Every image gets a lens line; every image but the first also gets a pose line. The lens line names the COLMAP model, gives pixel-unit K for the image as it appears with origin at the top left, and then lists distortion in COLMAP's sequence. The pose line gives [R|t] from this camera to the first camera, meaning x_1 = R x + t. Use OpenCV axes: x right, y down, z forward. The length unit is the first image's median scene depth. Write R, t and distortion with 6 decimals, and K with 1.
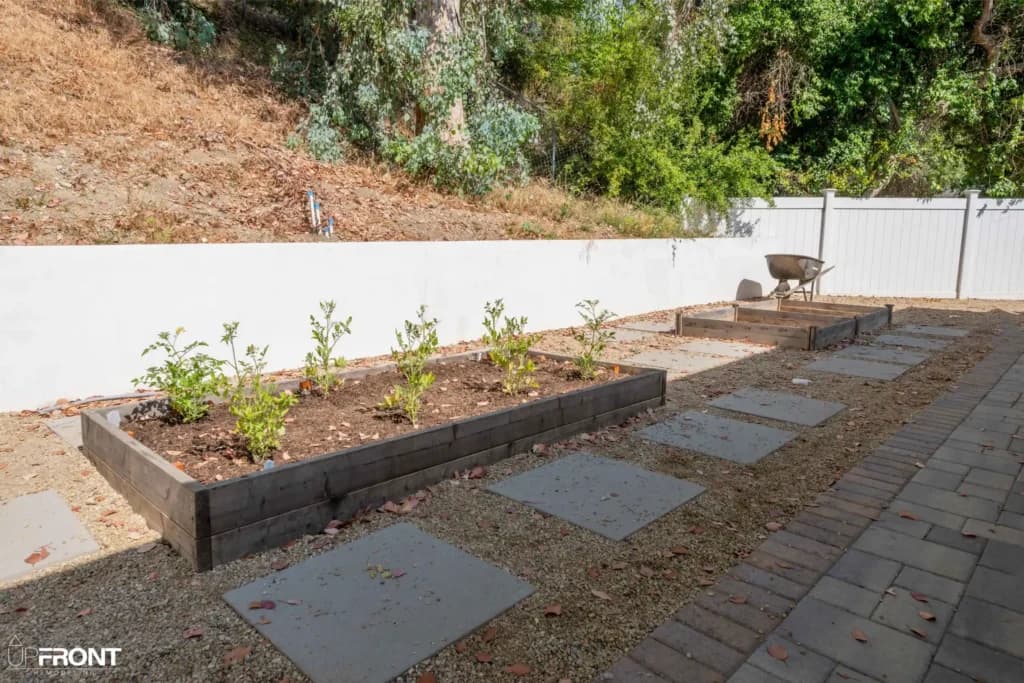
lens RADIAL K [[648.1, 0, 502.1], [0, 648.1, 314.5], [0, 0, 1]] dist [-0.028956, 0.018667]
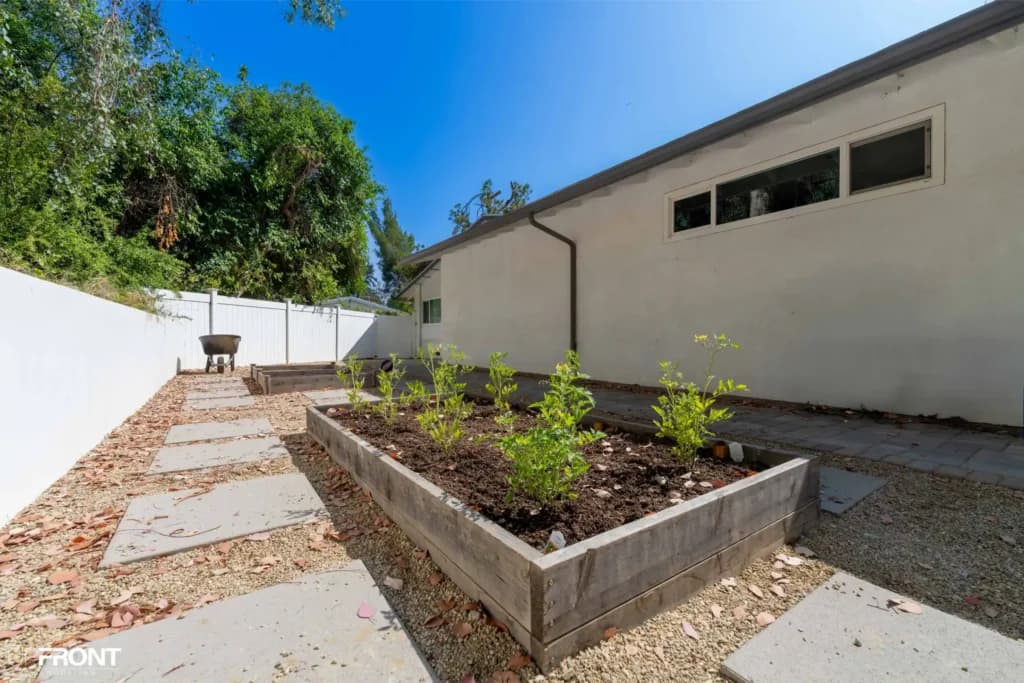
lens RADIAL K [[431.6, 0, 503.3], [0, 431.6, 342.3], [0, 0, 1]] dist [-0.013283, 0.005088]
pose [[0.184257, -0.007909, 0.982846, -0.273073], [0.114497, 0.993332, -0.013472, -0.000899], [-0.976186, 0.115015, 0.183934, 0.257016]]
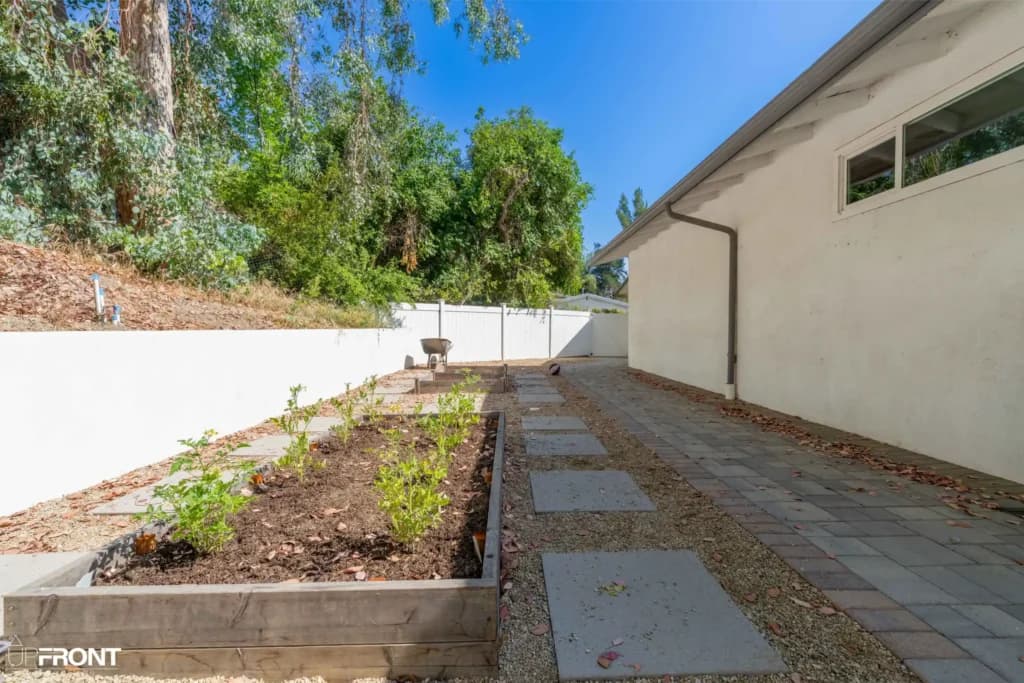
lens RADIAL K [[431.6, 0, 509.3], [0, 431.6, 335.9], [0, 0, 1]] dist [-0.013283, 0.005088]
pose [[0.697934, -0.013411, 0.716037, -0.180410], [0.088680, 0.993748, -0.067825, -0.008015], [-0.710651, 0.110835, 0.694760, 0.103633]]
